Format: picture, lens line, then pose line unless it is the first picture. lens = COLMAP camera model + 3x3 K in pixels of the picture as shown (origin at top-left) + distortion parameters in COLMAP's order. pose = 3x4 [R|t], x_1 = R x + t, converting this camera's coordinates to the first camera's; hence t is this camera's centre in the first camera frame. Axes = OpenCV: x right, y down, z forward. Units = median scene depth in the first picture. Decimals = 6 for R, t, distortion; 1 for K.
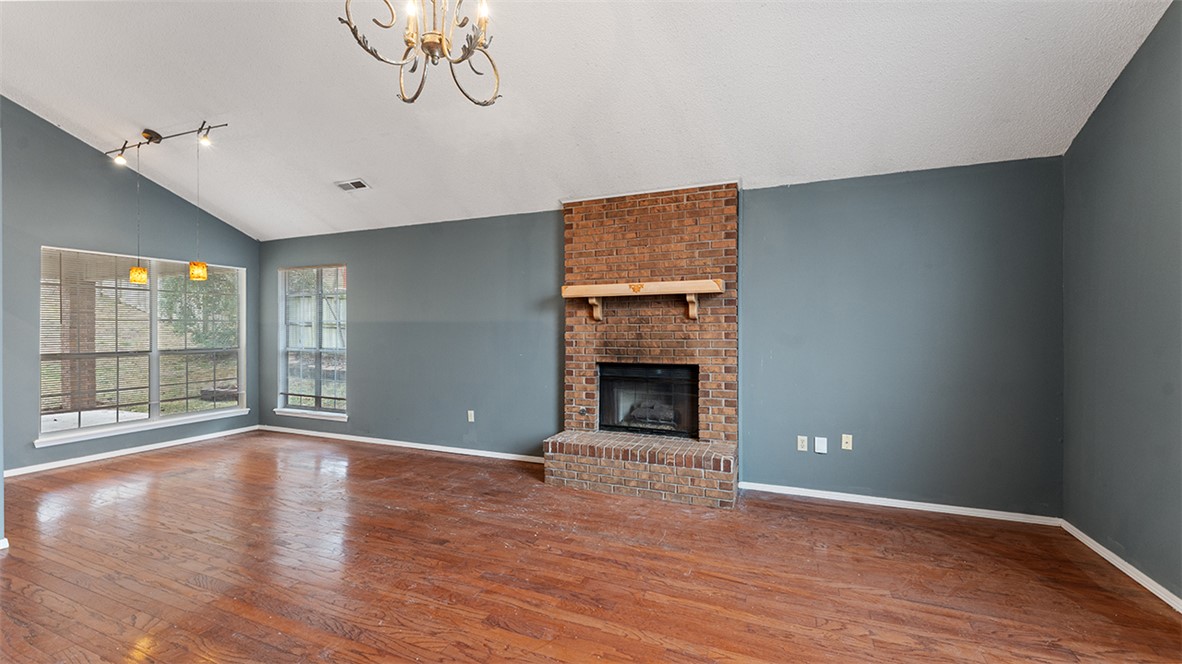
lens RADIAL K [[474.3, 0, 588.0], [0, 474.3, 325.0], [0, 0, 1]] dist [0.000626, -0.000109]
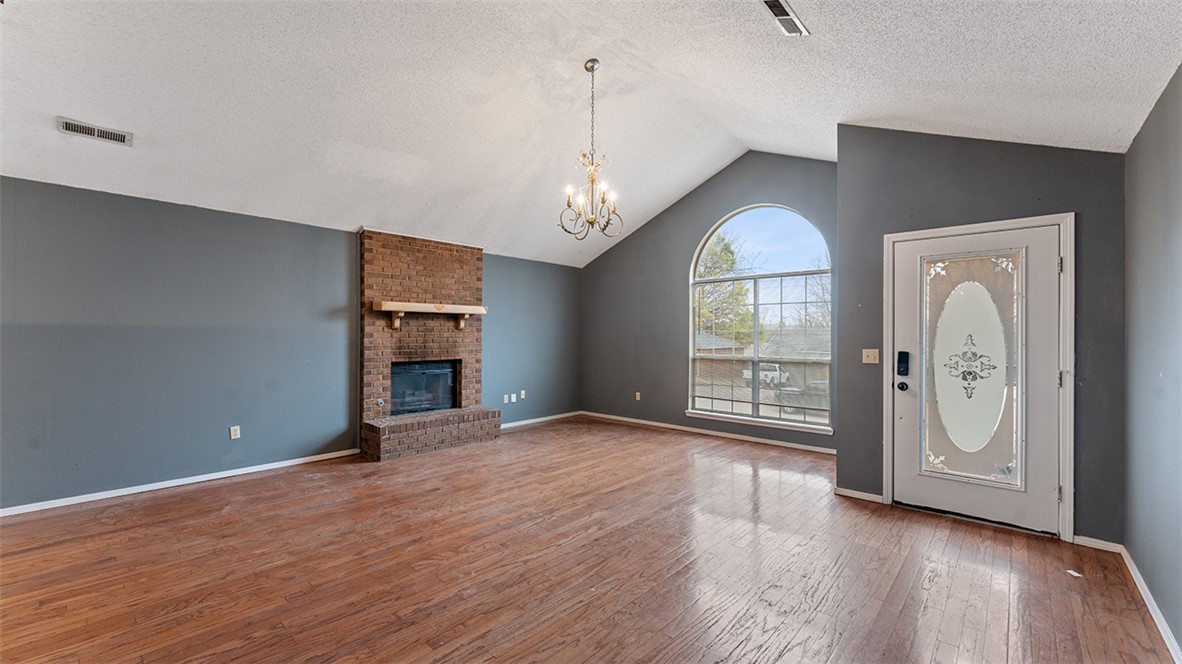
lens RADIAL K [[474.3, 0, 588.0], [0, 474.3, 325.0], [0, 0, 1]] dist [0.000626, -0.000109]
pose [[0.337383, 0.023166, 0.941082, -1.090709], [-0.011031, 0.999726, -0.020655, -0.000257], [-0.941303, -0.003412, 0.337546, 0.083688]]
